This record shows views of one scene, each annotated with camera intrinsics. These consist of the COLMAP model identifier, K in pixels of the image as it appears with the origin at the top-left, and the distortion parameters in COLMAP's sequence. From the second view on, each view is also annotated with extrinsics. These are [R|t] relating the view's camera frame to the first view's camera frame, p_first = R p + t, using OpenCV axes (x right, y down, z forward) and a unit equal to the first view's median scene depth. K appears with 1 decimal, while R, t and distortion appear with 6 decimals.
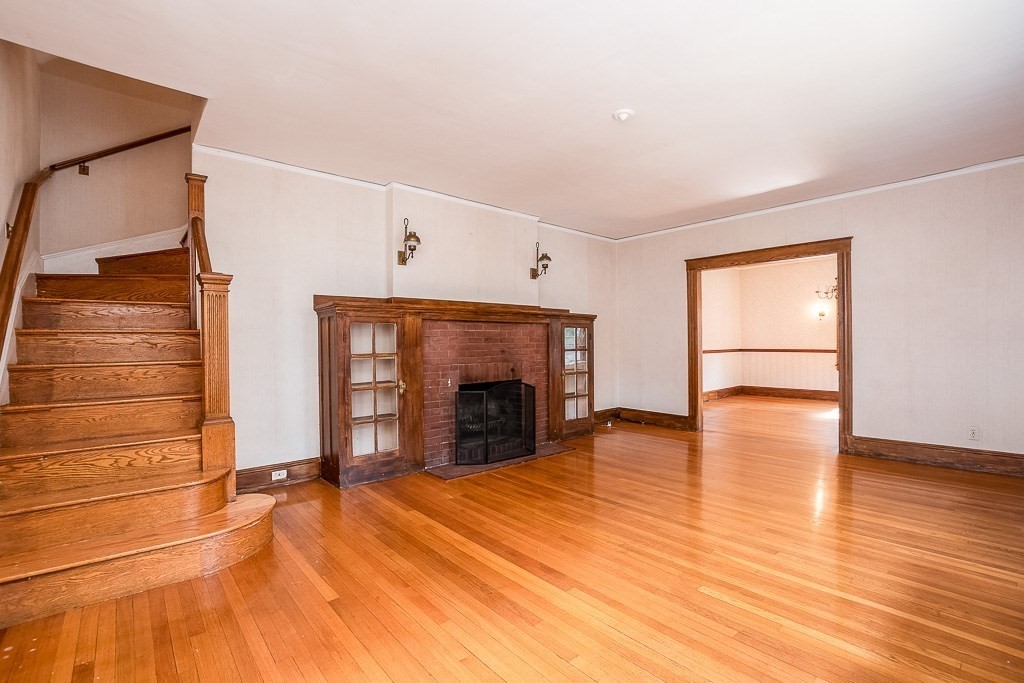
lens RADIAL K [[451.8, 0, 515.3], [0, 451.8, 342.9], [0, 0, 1]] dist [-0.035198, 0.005899]
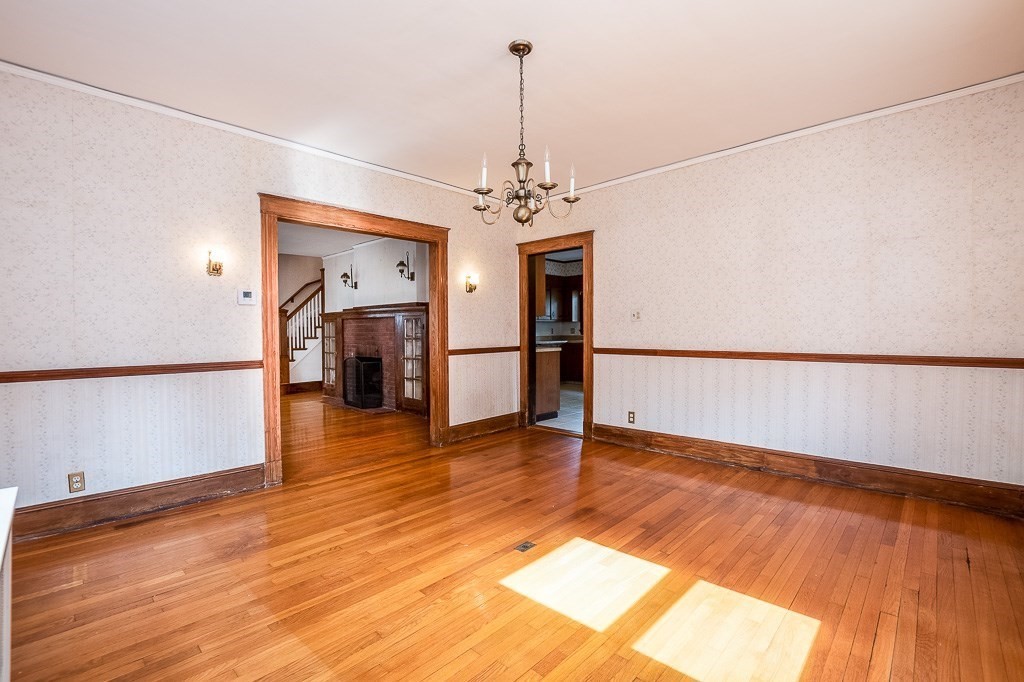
lens RADIAL K [[451.8, 0, 515.3], [0, 451.8, 342.4], [0, 0, 1]] dist [-0.035198, 0.005899]
pose [[0.096955, 0.031023, -0.994805, 1.645949], [-0.000500, 0.999516, 0.031121, -0.013262], [0.995289, -0.002520, 0.096924, 1.457674]]
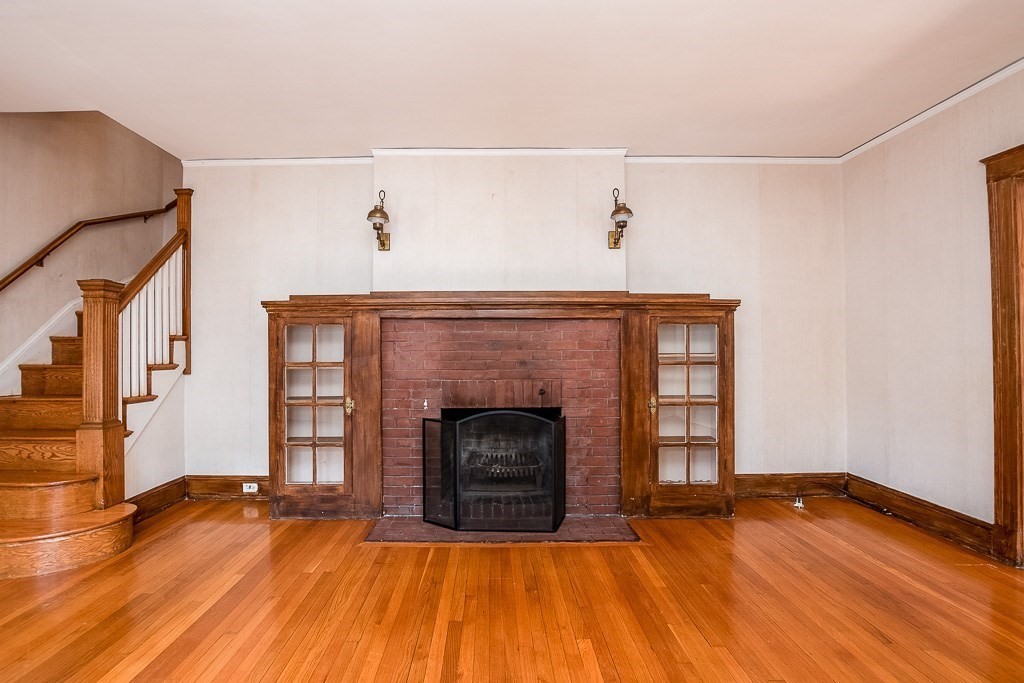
lens RADIAL K [[465.6, 0, 489.9], [0, 465.6, 346.1], [0, 0, 1]] dist [-0.037093, 0.006665]
pose [[0.752004, 0.000670, -0.659158, 0.421164], [-0.004489, 0.999982, -0.004105, -0.003042], [0.659143, 0.006045, 0.751993, 0.505811]]
